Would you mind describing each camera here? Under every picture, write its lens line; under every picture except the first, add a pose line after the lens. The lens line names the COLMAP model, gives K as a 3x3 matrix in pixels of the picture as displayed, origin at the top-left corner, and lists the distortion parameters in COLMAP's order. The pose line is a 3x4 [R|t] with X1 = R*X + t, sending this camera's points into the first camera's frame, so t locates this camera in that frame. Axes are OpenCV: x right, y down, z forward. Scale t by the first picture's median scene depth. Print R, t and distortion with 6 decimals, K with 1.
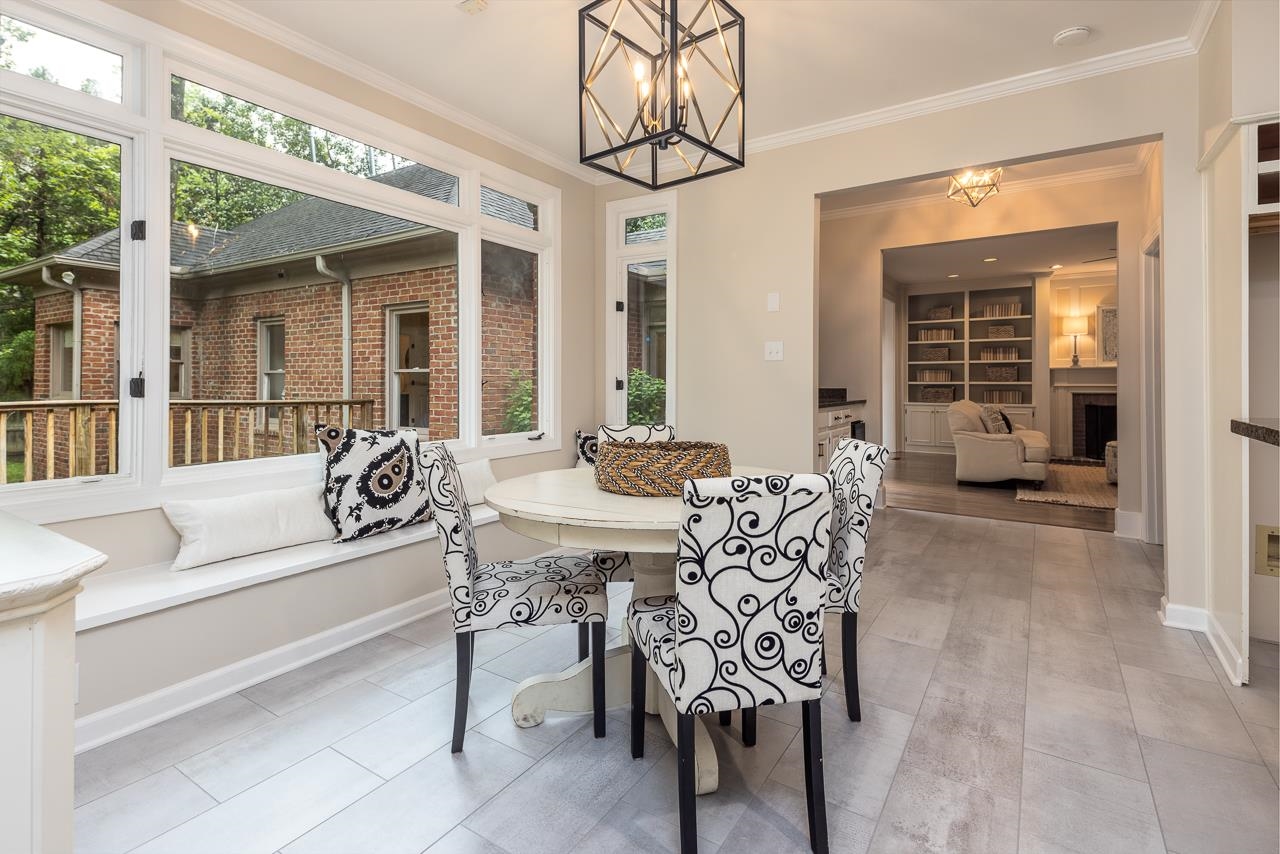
lens RADIAL K [[606.4, 0, 640.3], [0, 606.4, 386.2], [0, 0, 1]] dist [0.029292, -0.000132]
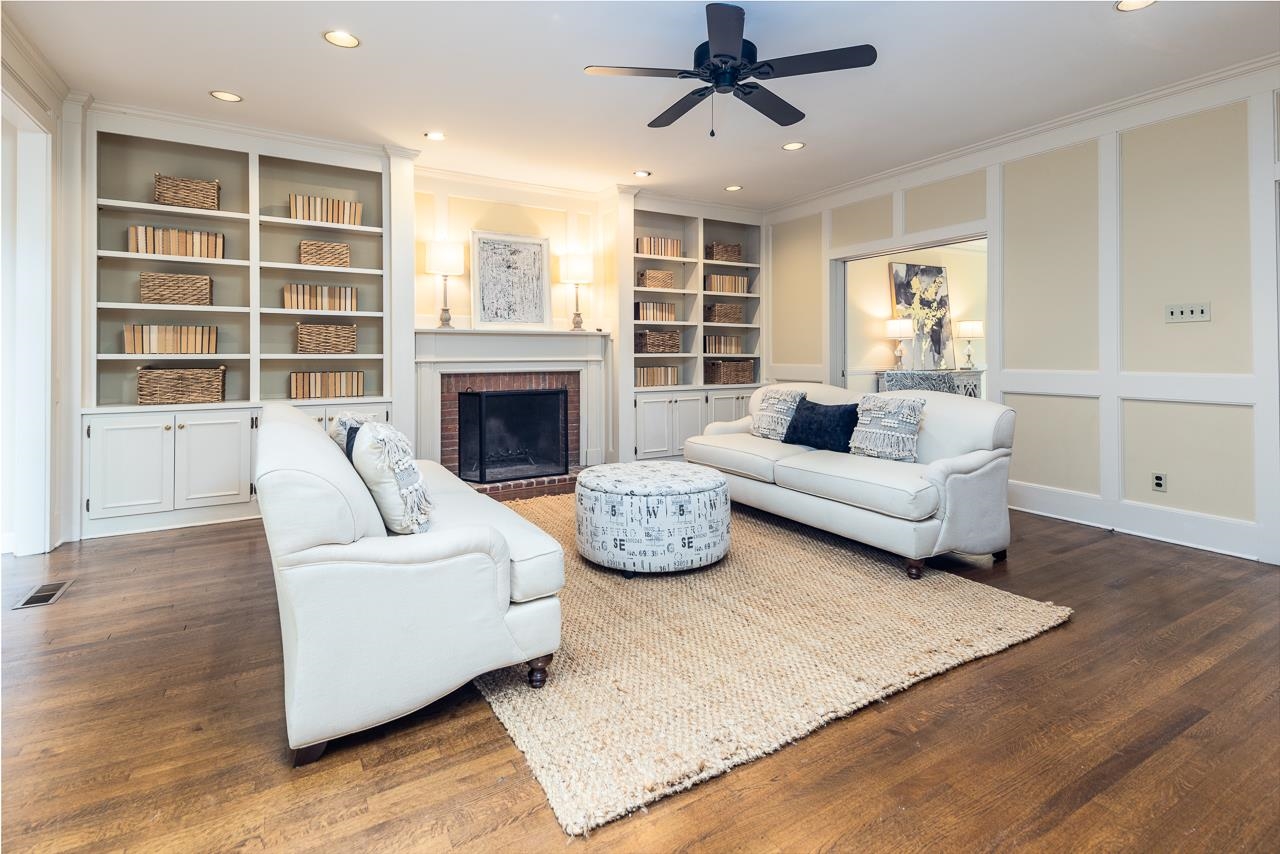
lens RADIAL K [[601.1, 0, 629.6], [0, 601.1, 344.2], [0, 0, 1]] dist [0.031910, -0.000286]
pose [[0.447025, 0.015406, 0.894389, 0.268690], [0.004248, 0.999804, -0.019345, -0.004372], [-0.894511, 0.012447, 0.446872, 0.580130]]
